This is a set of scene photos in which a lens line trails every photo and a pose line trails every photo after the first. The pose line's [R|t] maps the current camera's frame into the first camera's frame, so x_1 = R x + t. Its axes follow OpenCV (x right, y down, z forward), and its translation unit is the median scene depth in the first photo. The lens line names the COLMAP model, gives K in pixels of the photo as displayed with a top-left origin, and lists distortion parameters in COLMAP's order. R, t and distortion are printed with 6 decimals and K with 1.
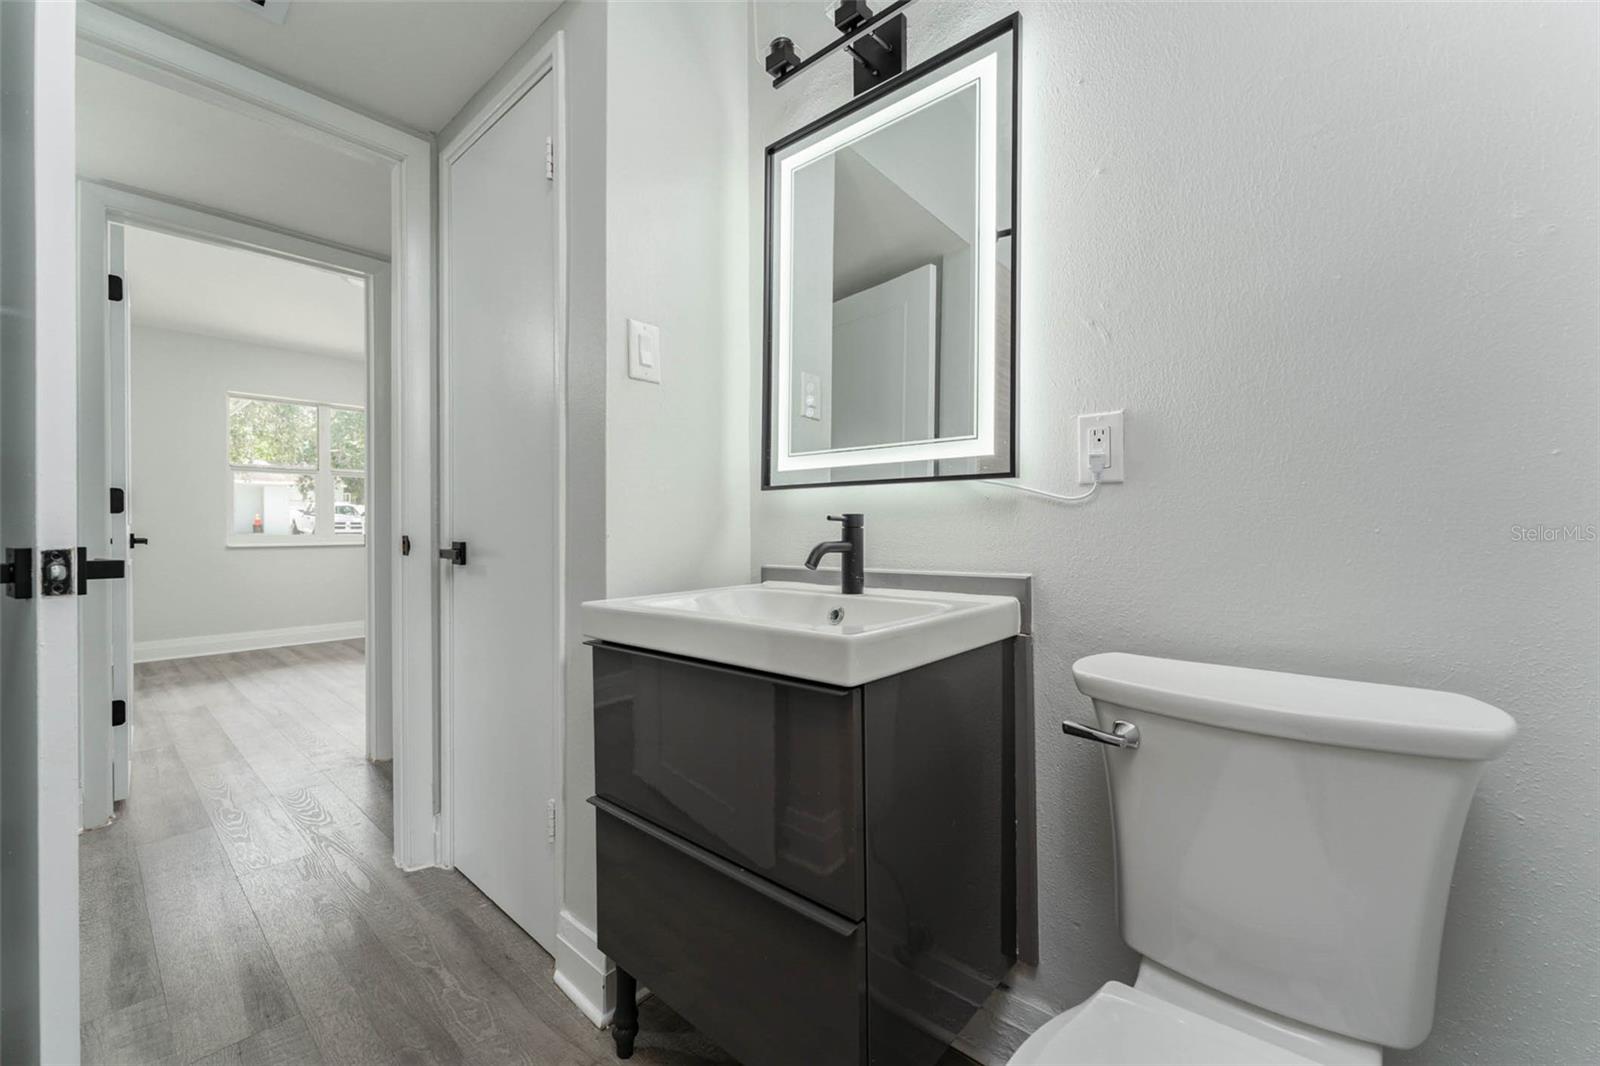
lens RADIAL K [[662.2, 0, 797.5], [0, 662.2, 532.9], [0, 0, 1]] dist [-0.020880, 0.001134]
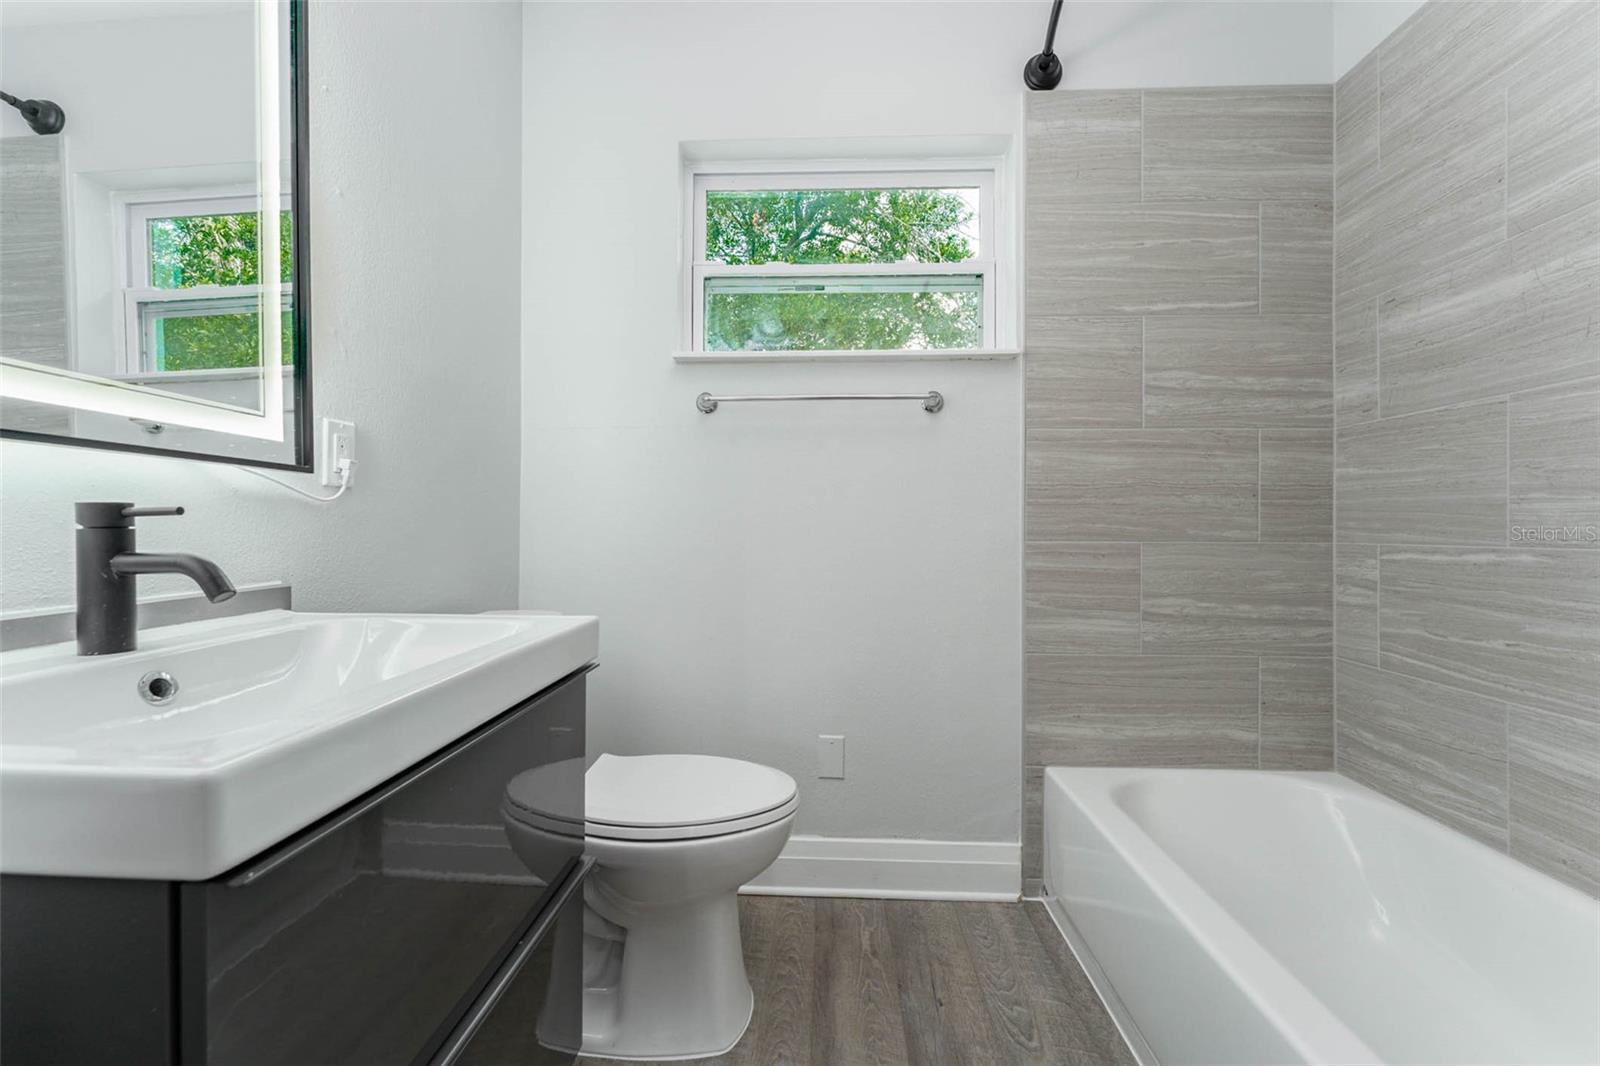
lens RADIAL K [[662.2, 0, 793.0], [0, 662.2, 534.7], [0, 0, 1]] dist [-0.020880, 0.001134]
pose [[-0.634723, 0.002328, 0.772736, -0.772648], [0.008755, 0.999953, 0.004179, 0.002296], [-0.772690, 0.009418, -0.634714, 1.051932]]
